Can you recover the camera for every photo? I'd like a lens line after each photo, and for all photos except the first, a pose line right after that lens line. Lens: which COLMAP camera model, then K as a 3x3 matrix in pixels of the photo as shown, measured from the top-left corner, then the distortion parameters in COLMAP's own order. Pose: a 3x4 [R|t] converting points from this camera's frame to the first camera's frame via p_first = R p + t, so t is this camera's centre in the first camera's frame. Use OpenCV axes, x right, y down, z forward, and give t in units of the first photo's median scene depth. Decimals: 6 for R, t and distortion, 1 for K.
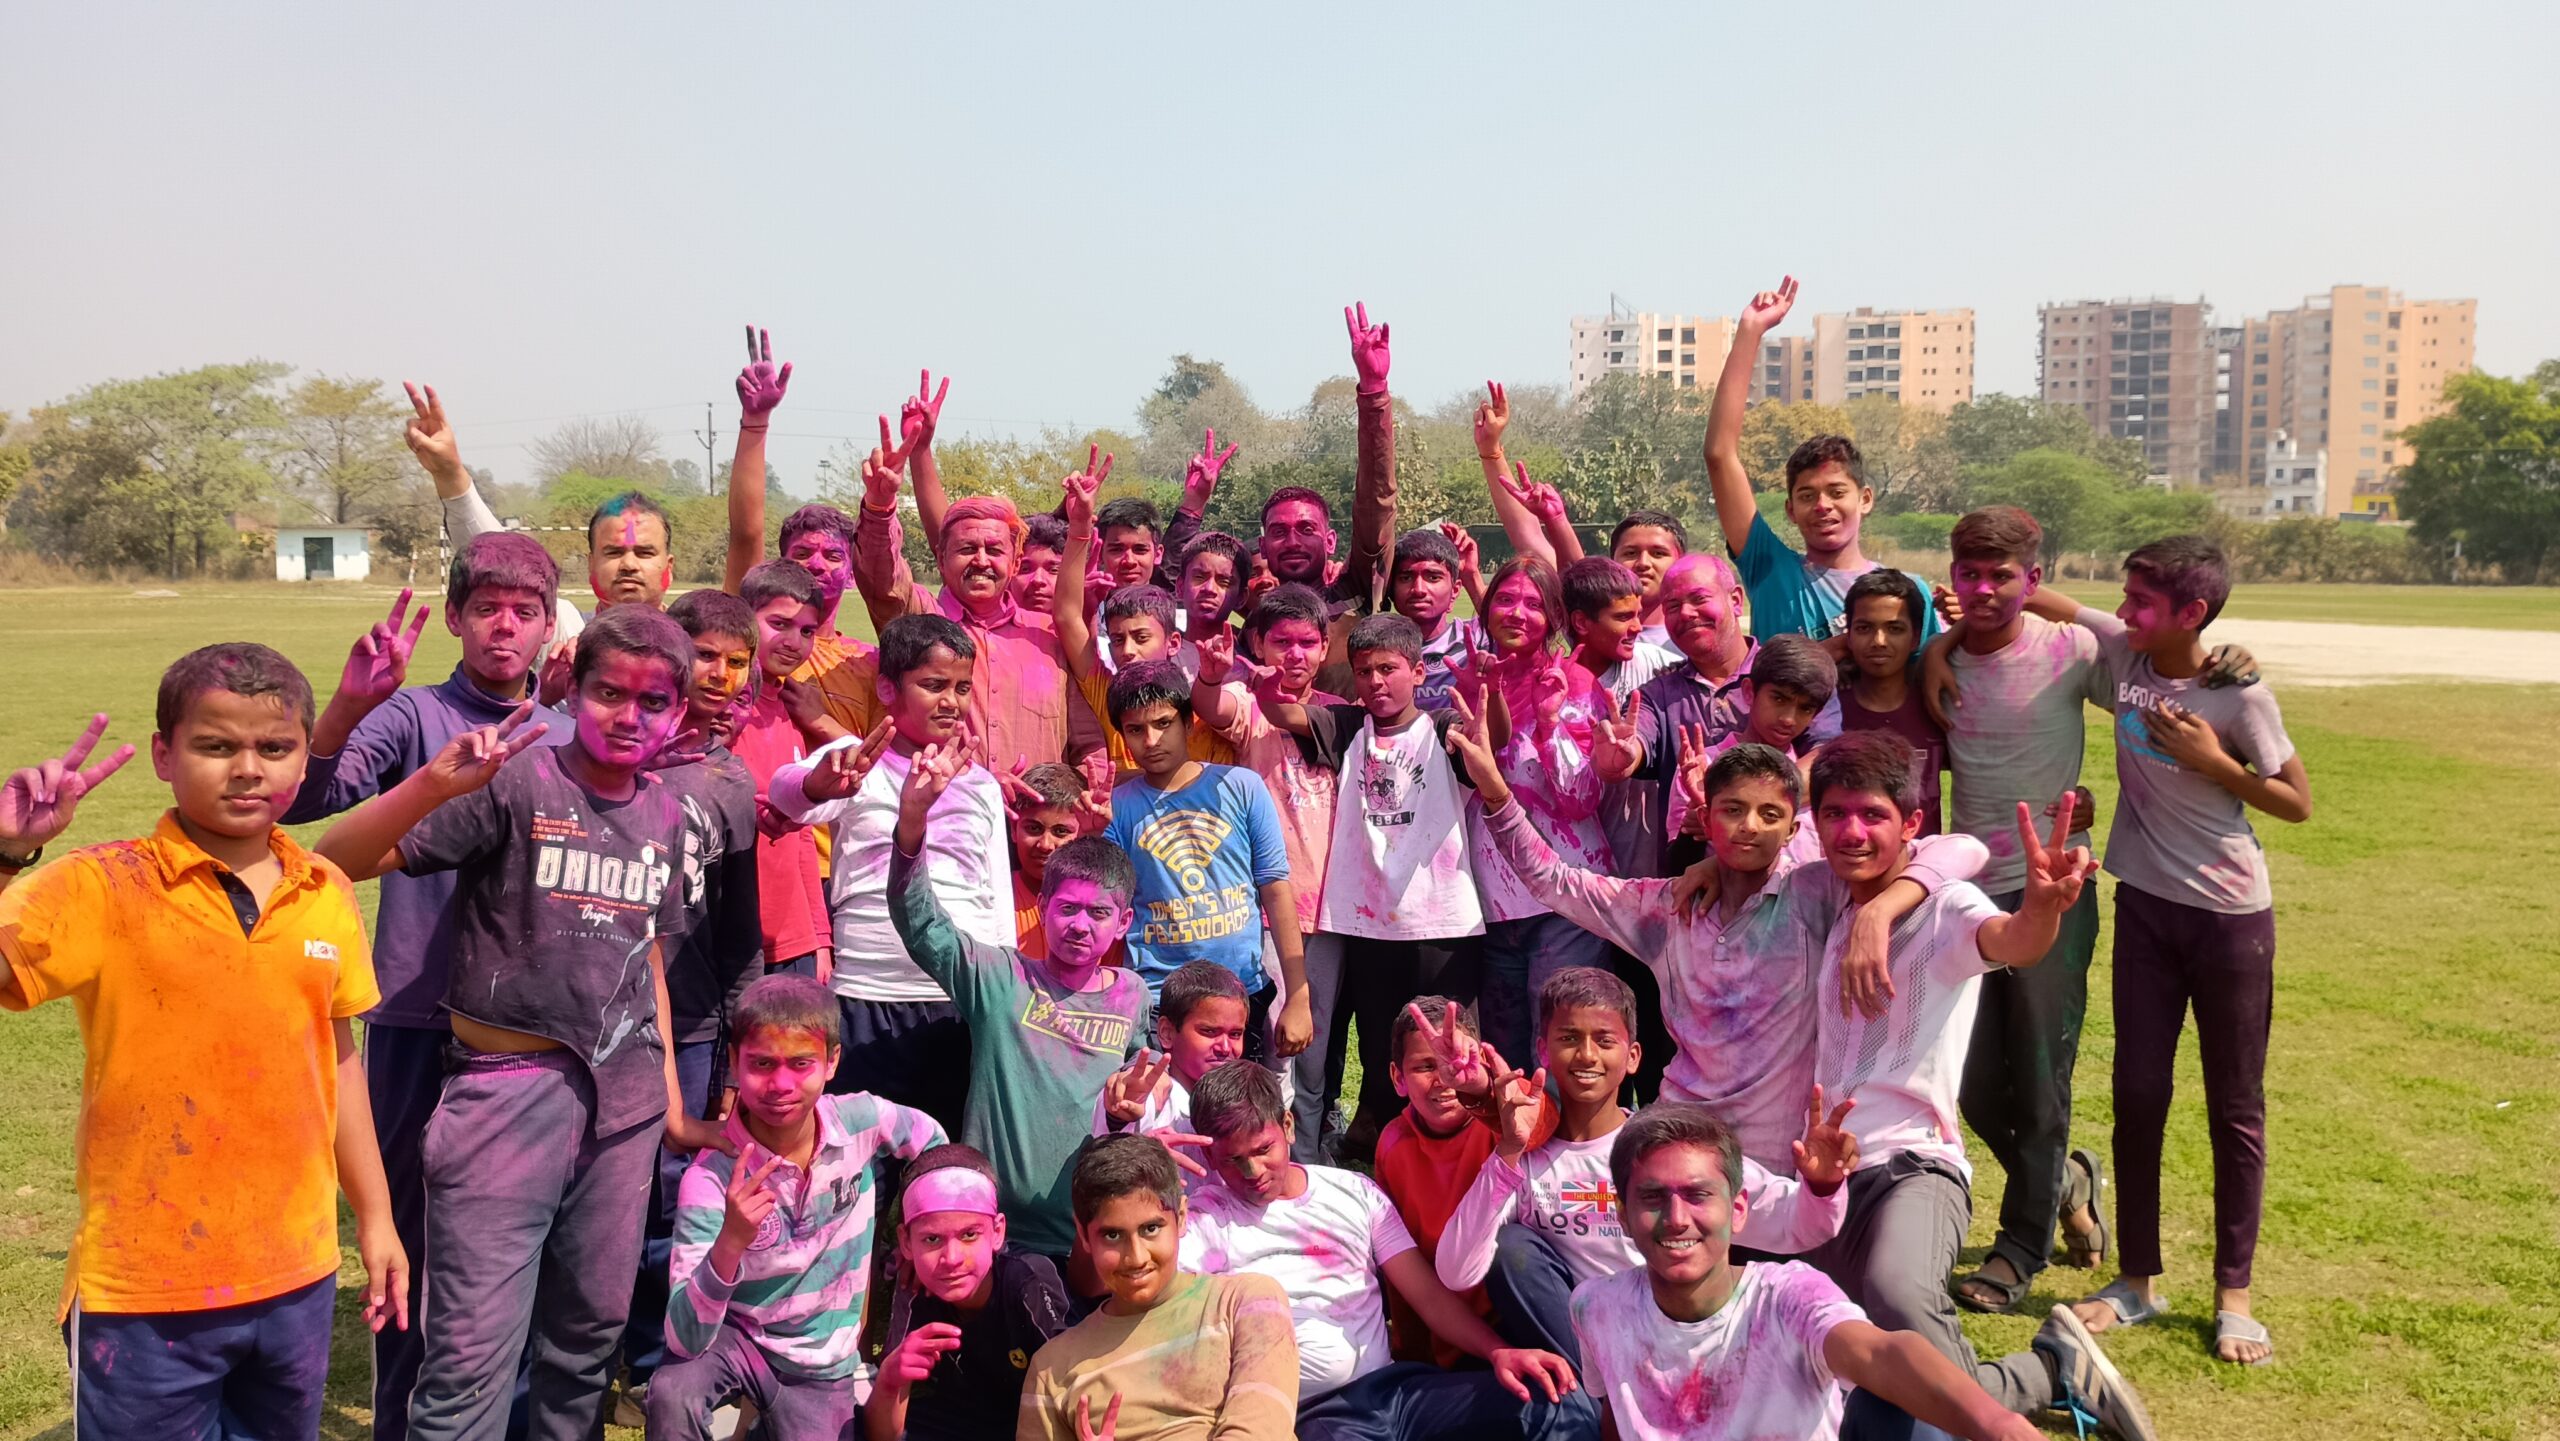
lens RADIAL K [[2134.3, 0, 1296.2], [0, 2134.3, 712.3], [0, 0, 1]] dist [0.049321, -0.059305]
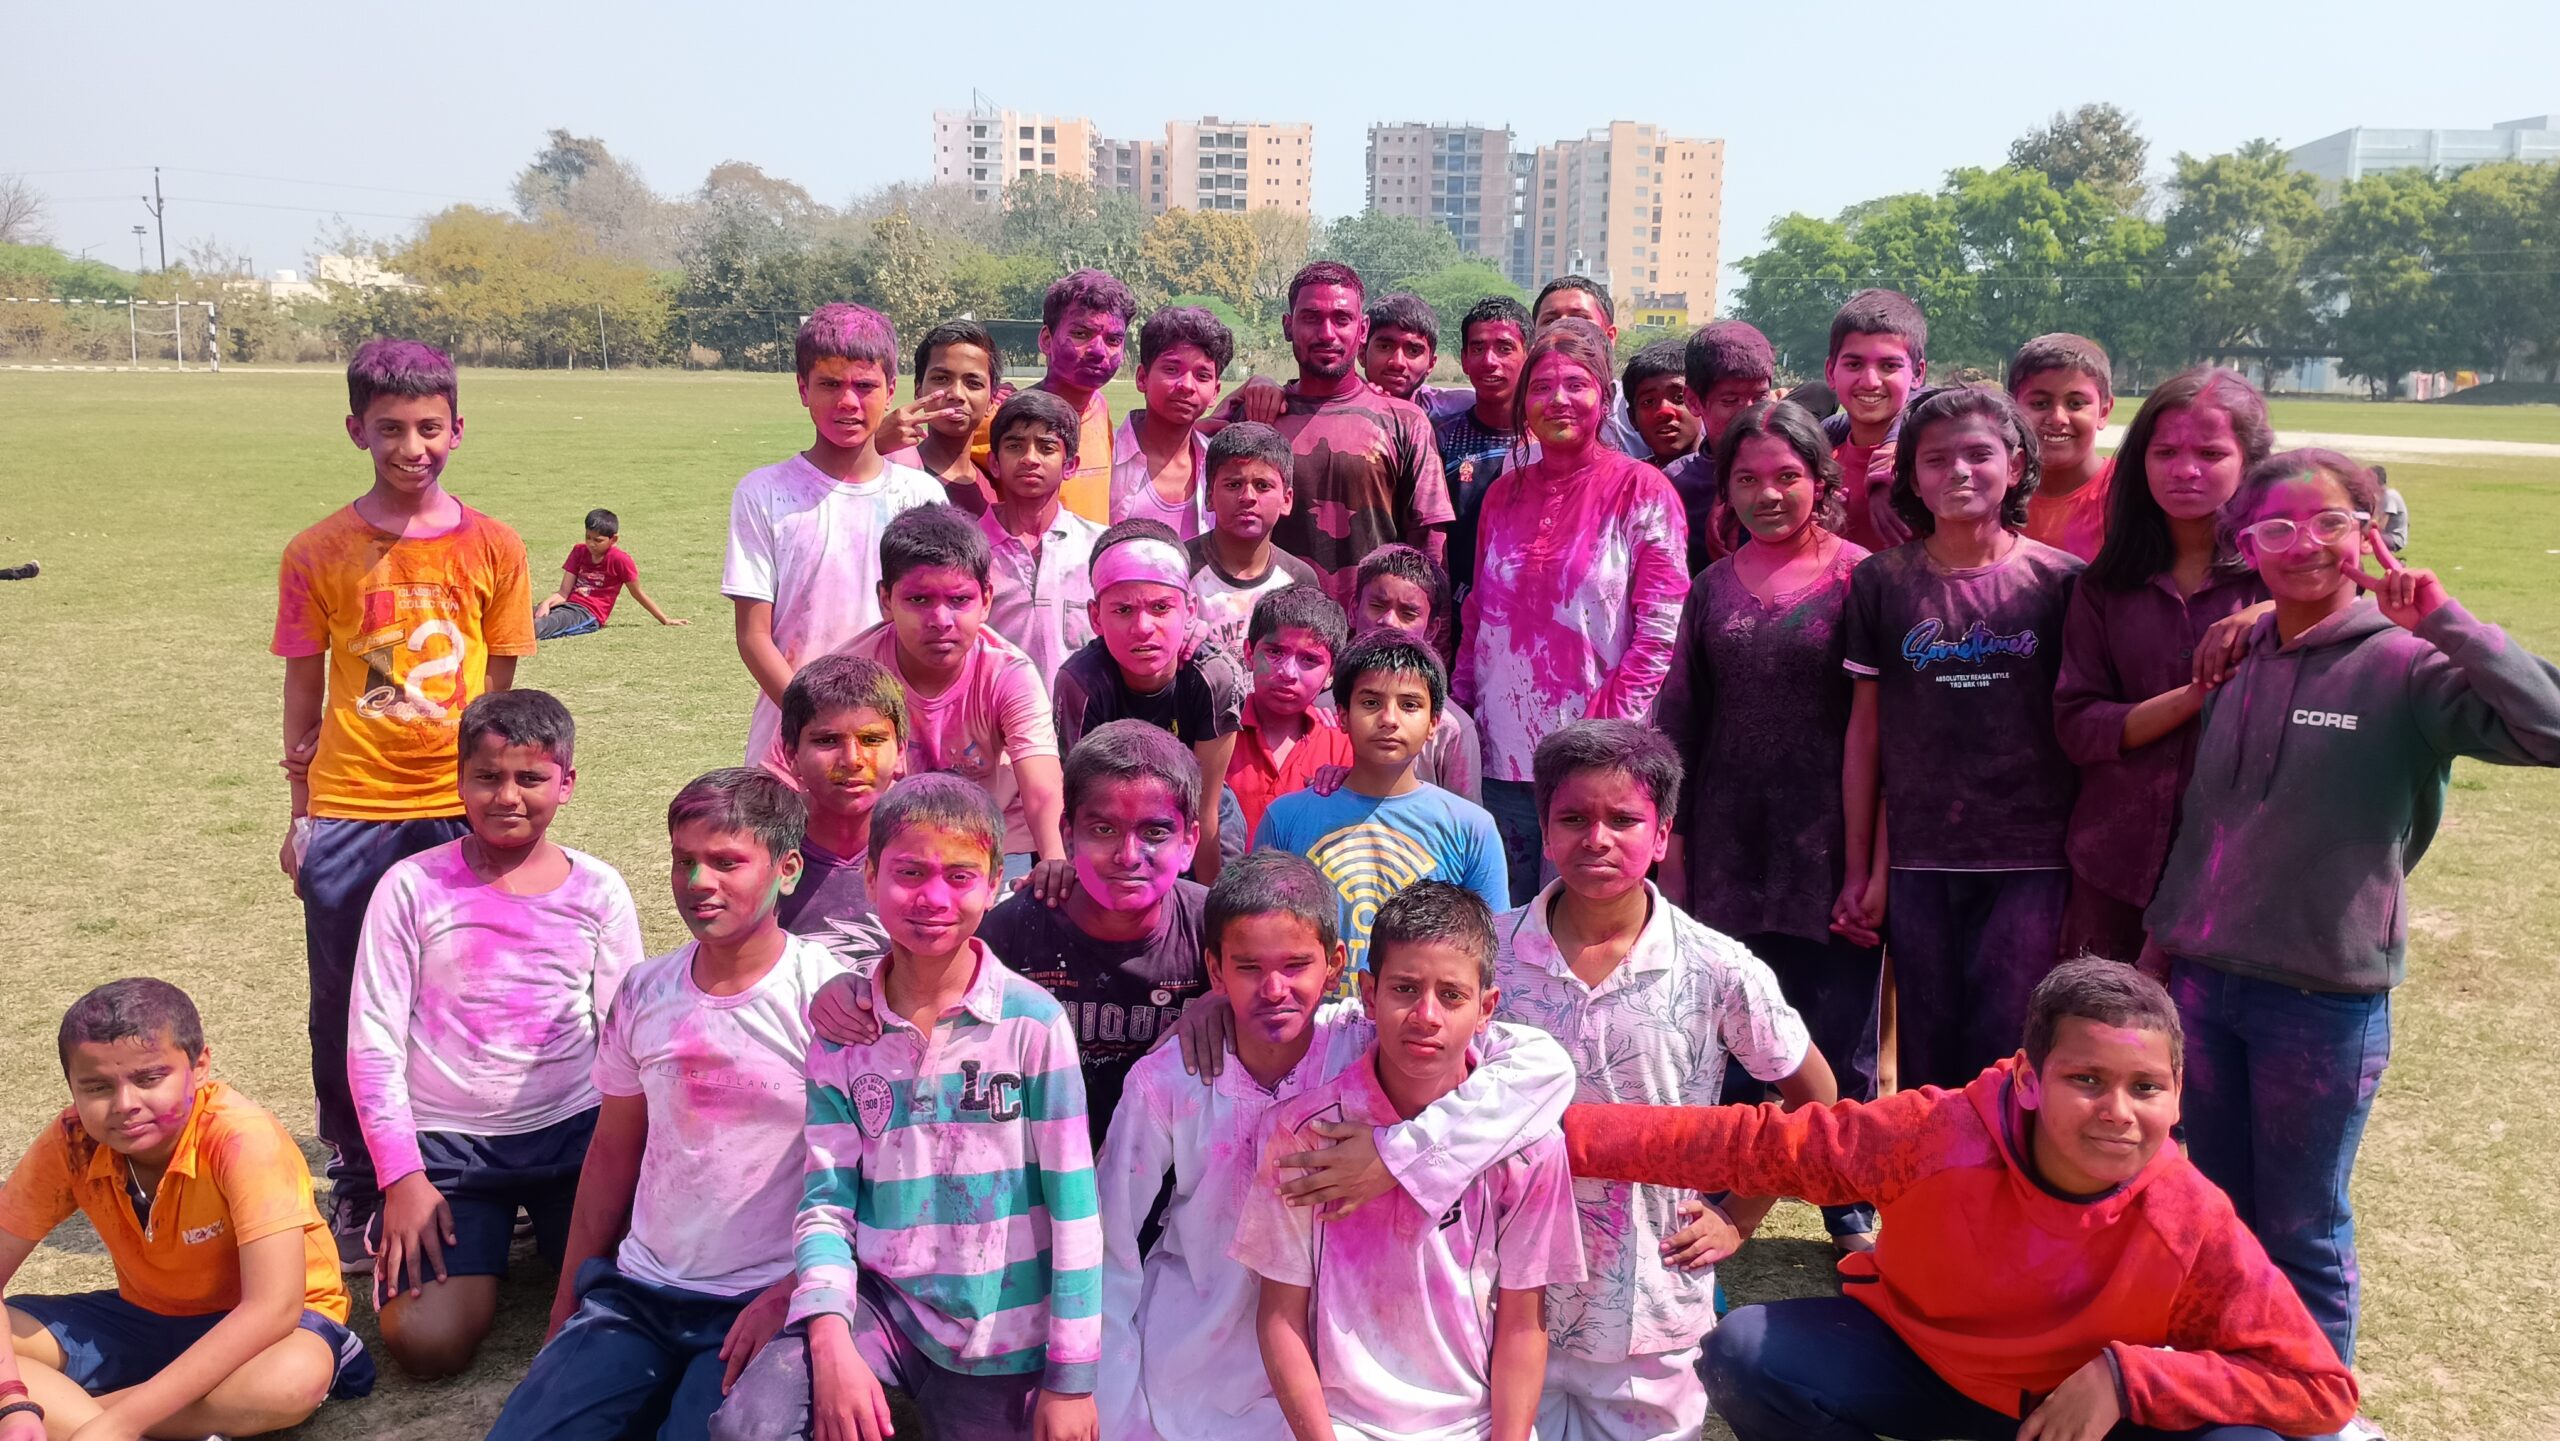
lens RADIAL K [[2152.4, 0, 1284.6], [0, 2152.4, 687.7], [0, 0, 1]] dist [0.046589, -0.047792]
pose [[0.945735, -0.032042, 0.323356, -0.068705], [0.005252, 0.996504, 0.083384, 0.003316], [-0.324897, -0.077161, 0.942596, -0.042257]]
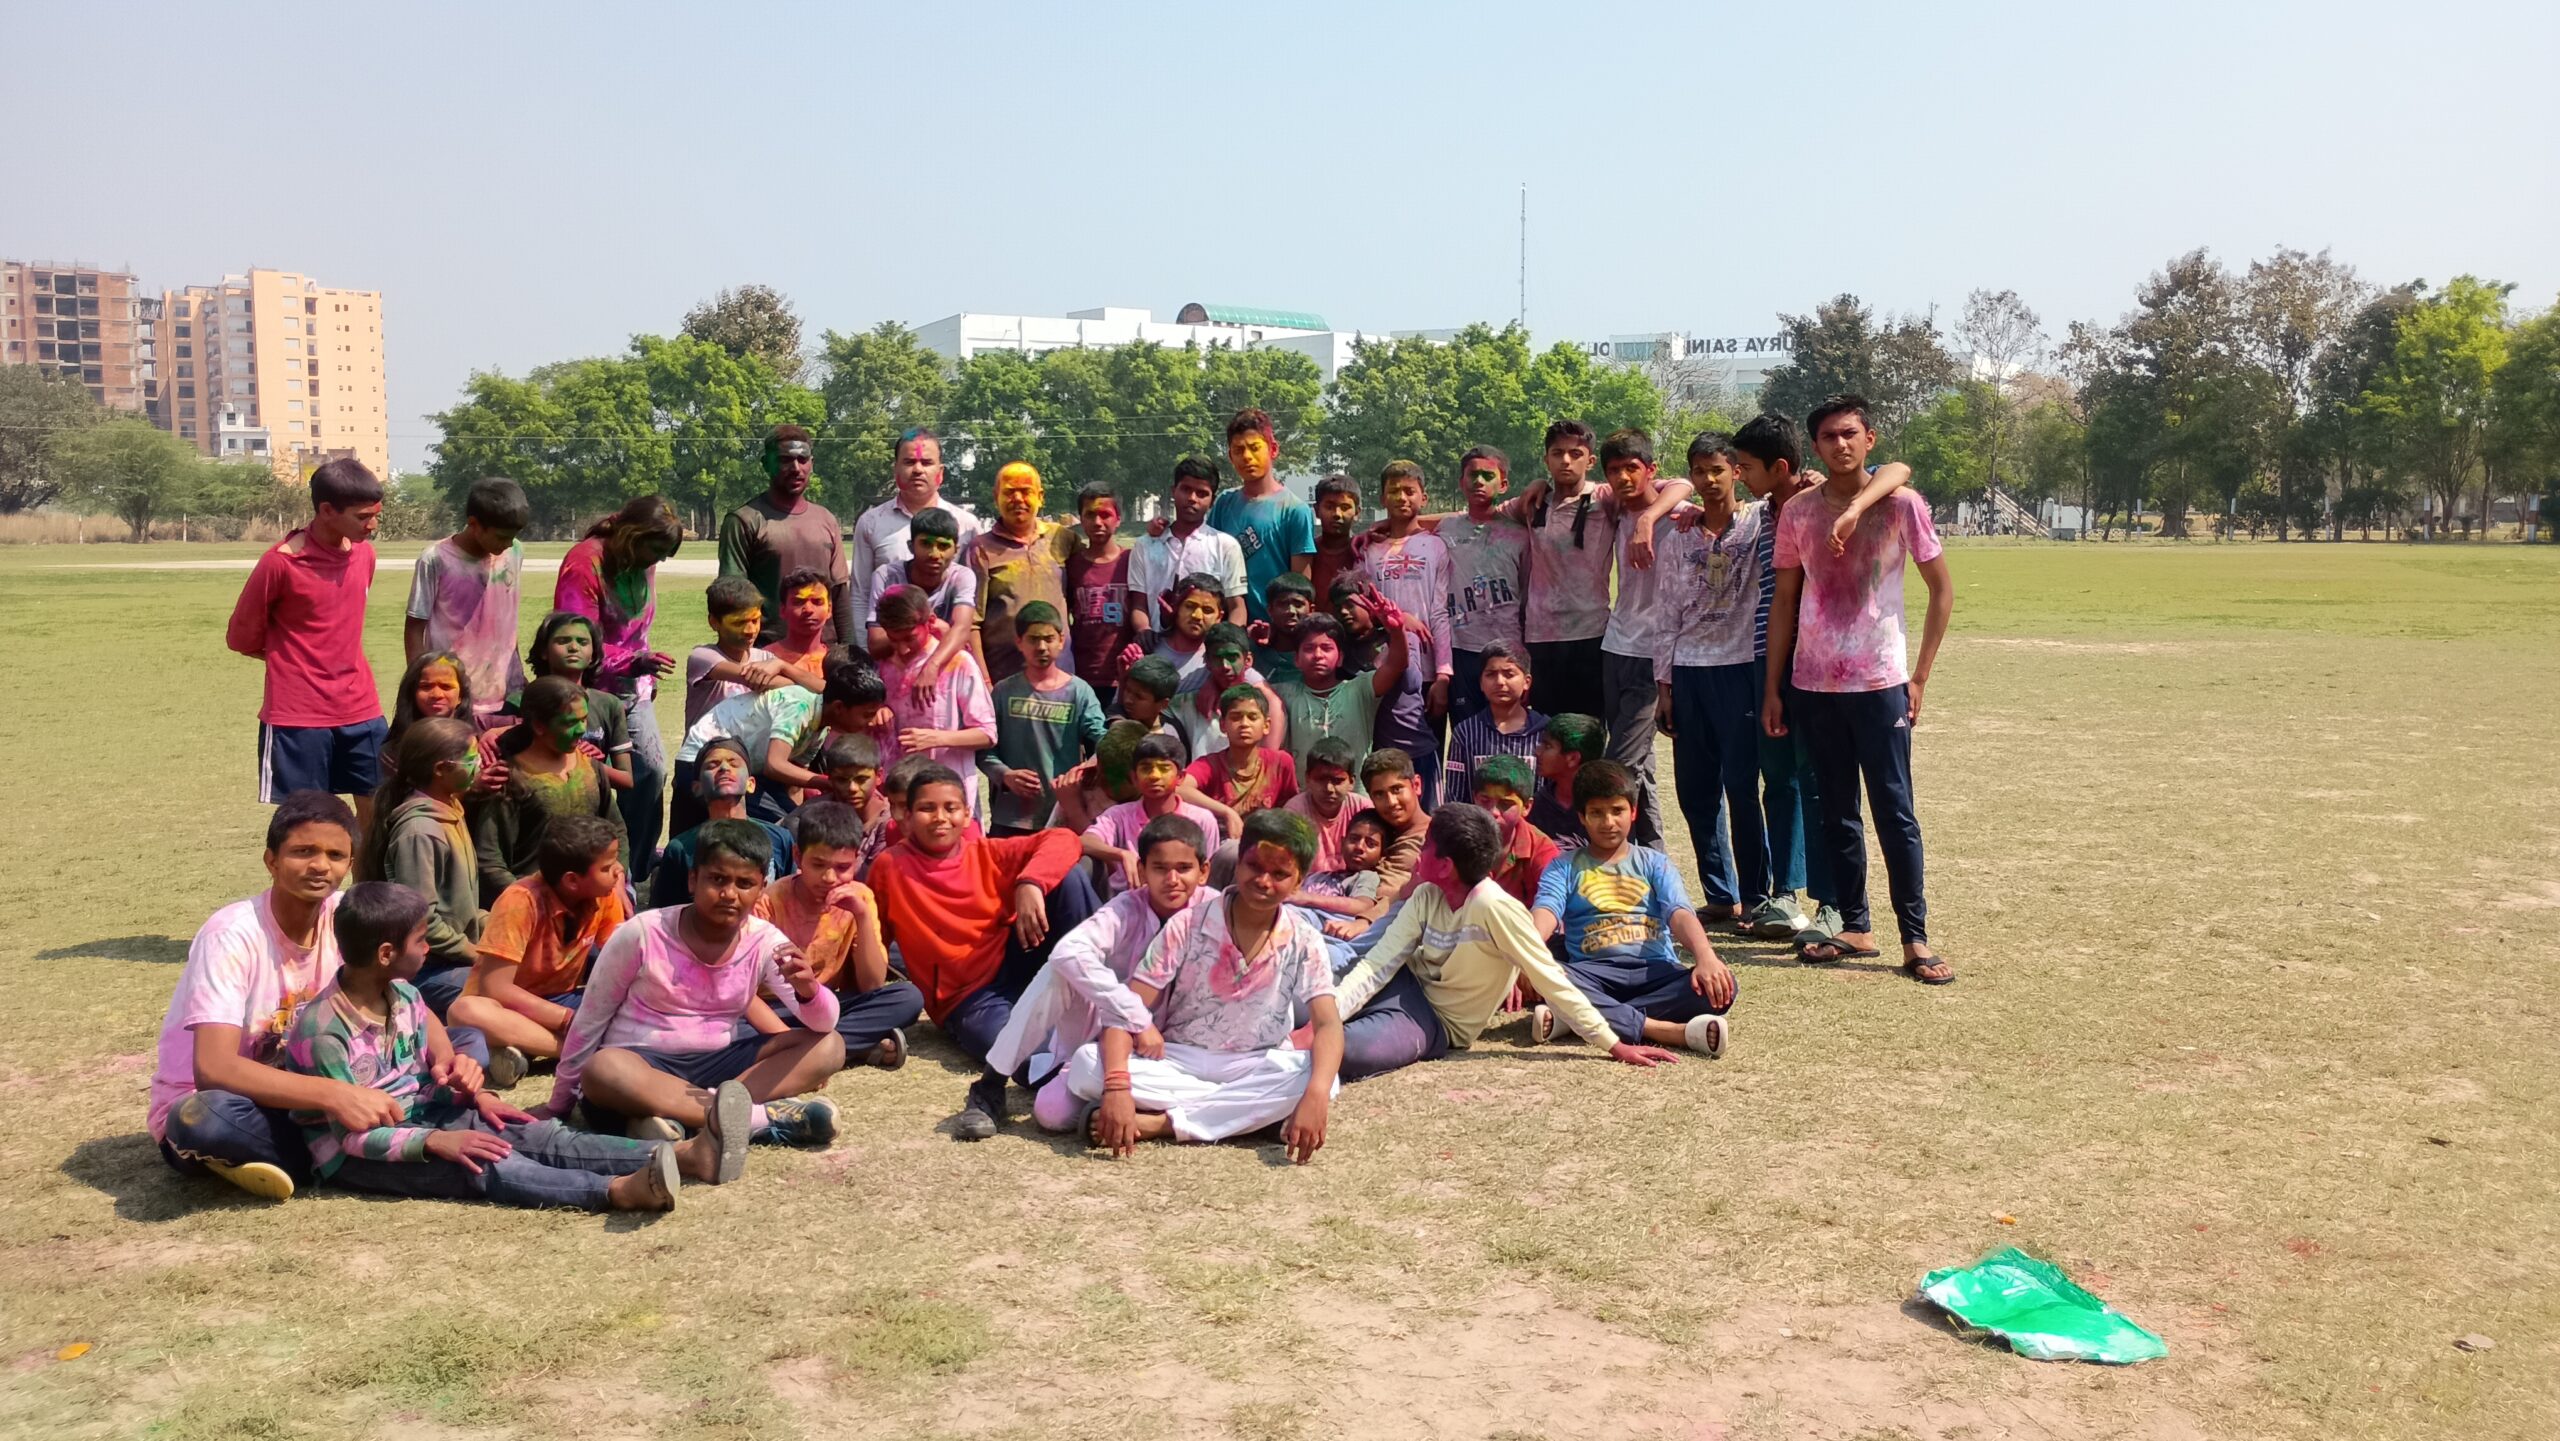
lens RADIAL K [[2136.2, 0, 1308.6], [0, 2136.2, 699.5], [0, 0, 1]] dist [0.063677, -0.089231]
pose [[0.593778, -0.070606, 0.801525, -0.101857], [0.062842, 0.997169, 0.041286, 0.006019], [-0.802171, 0.025855, 0.596534, -0.073806]]
